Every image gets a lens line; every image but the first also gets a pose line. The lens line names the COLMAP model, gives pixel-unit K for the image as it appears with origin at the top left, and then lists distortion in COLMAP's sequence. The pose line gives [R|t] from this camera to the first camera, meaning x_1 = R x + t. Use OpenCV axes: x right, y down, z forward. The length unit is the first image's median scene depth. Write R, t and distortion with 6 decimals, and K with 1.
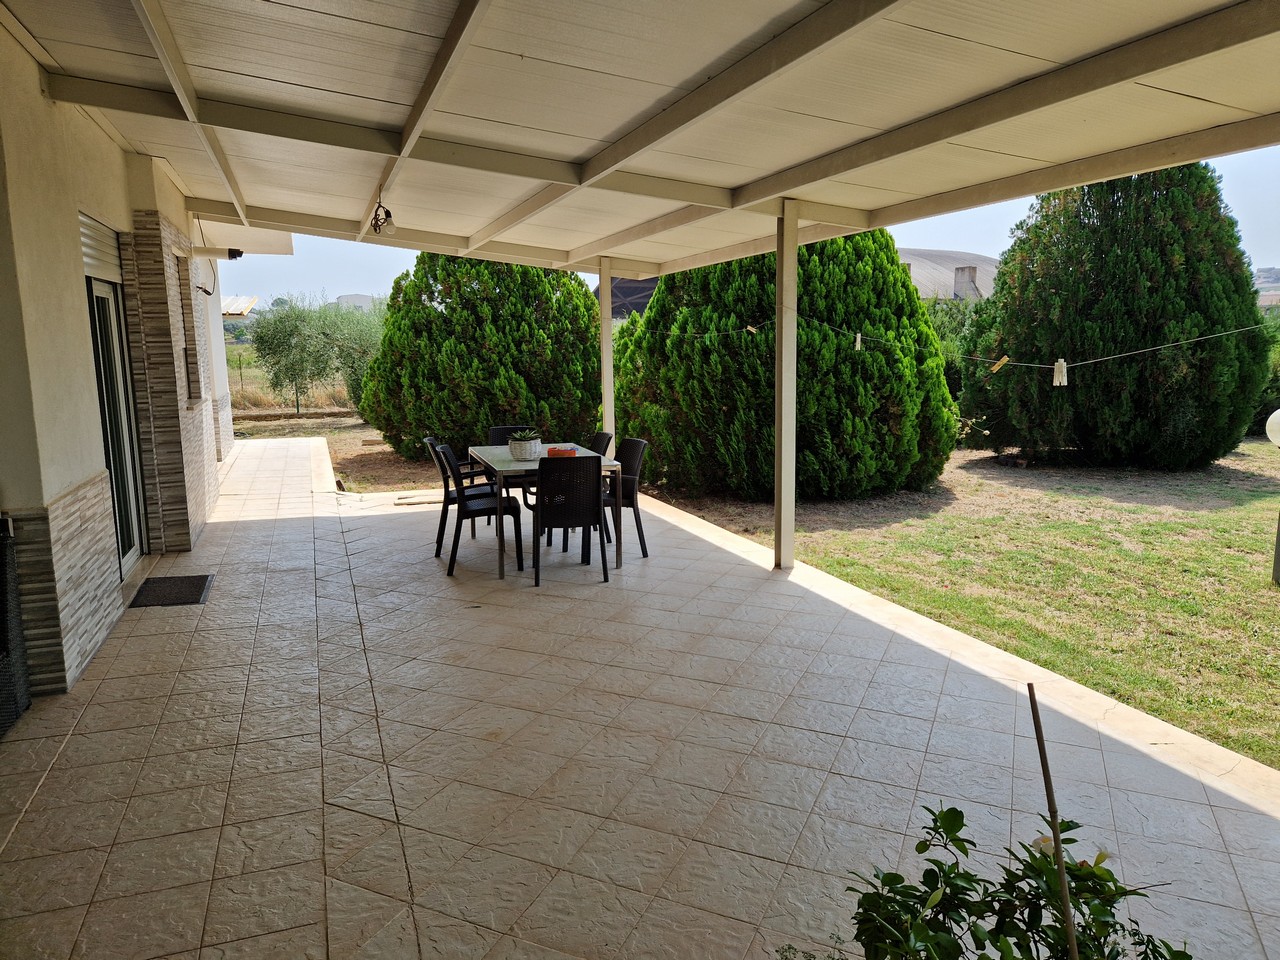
lens RADIAL K [[851.2, 0, 637.6], [0, 851.2, 474.0], [0, 0, 1]] dist [0.068837, -0.058319]
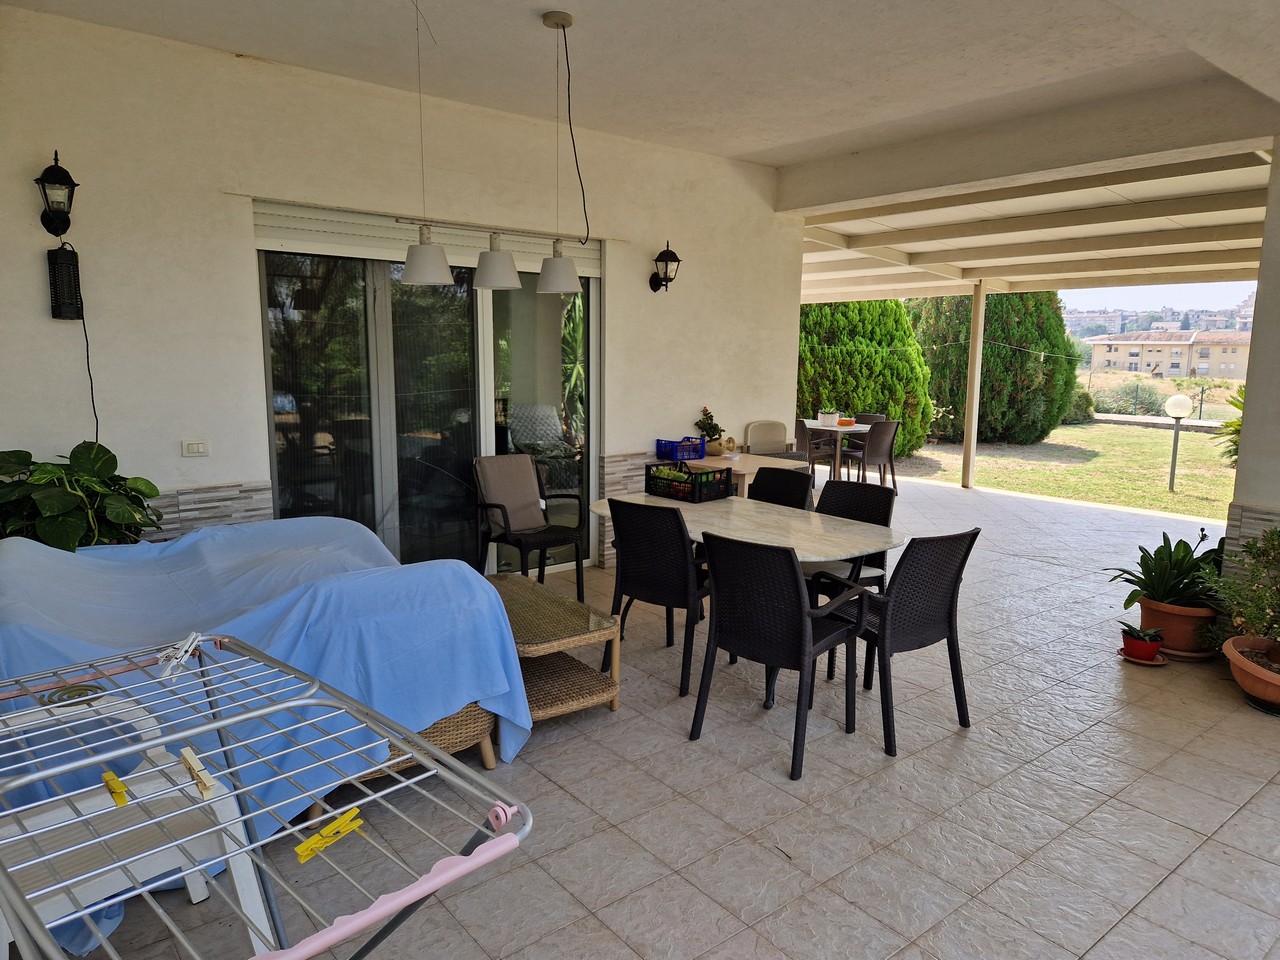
lens RADIAL K [[851.2, 0, 647.1], [0, 851.2, 476.7], [0, 0, 1]] dist [0.068837, -0.058319]
pose [[0.949379, -0.025862, 0.313065, -0.919730], [0.026798, 0.999640, 0.001313, 0.064635], [-0.312987, 0.007143, 0.949731, -0.408919]]
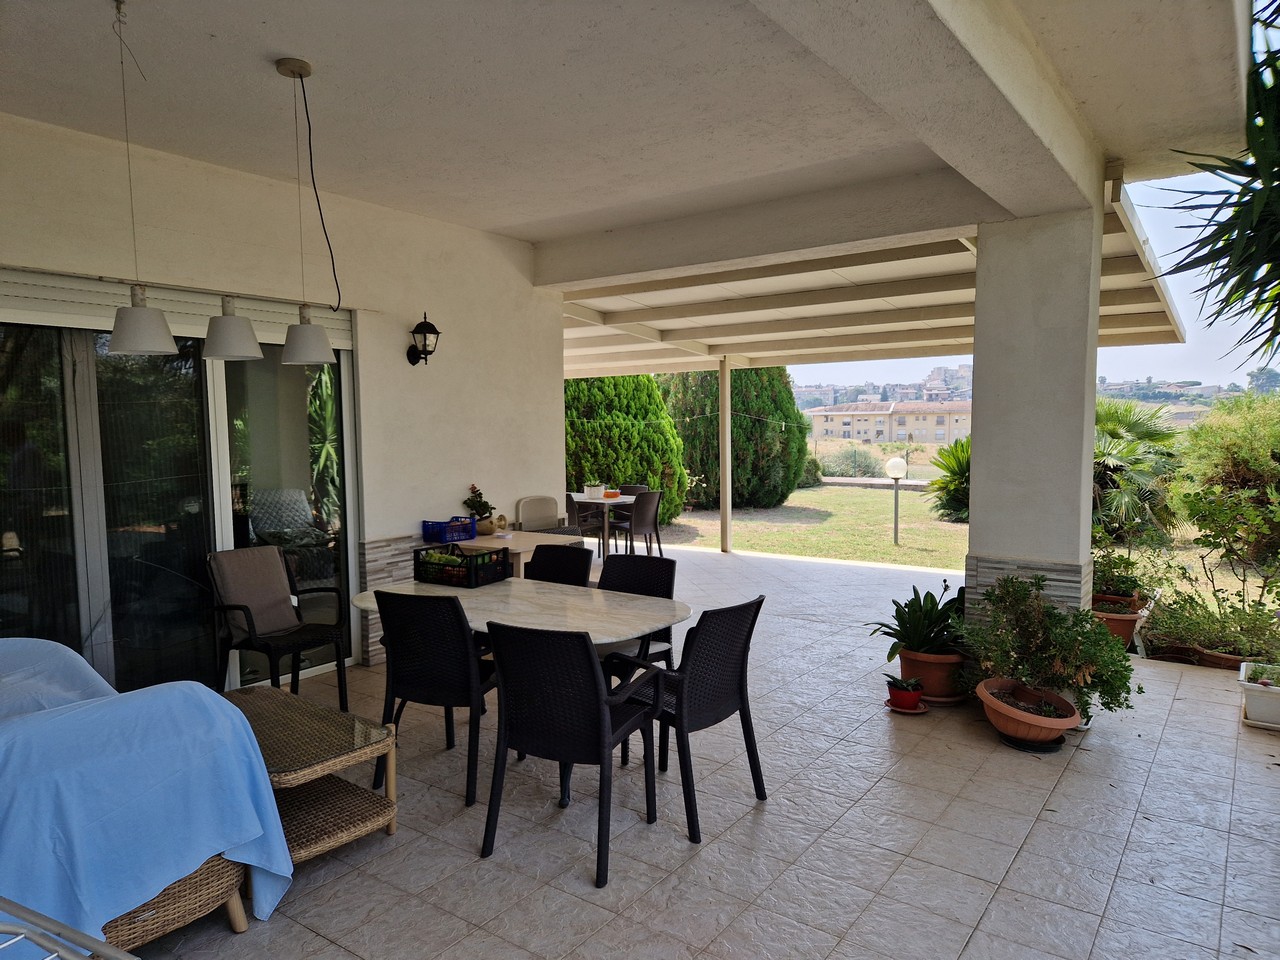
lens RADIAL K [[851.2, 0, 618.0], [0, 851.2, 497.4], [0, 0, 1]] dist [0.068837, -0.058319]
pose [[0.843052, -0.044679, 0.535973, -0.915744], [0.083671, 0.995306, -0.048640, 0.060505], [-0.531284, 0.085852, 0.842833, -0.372427]]
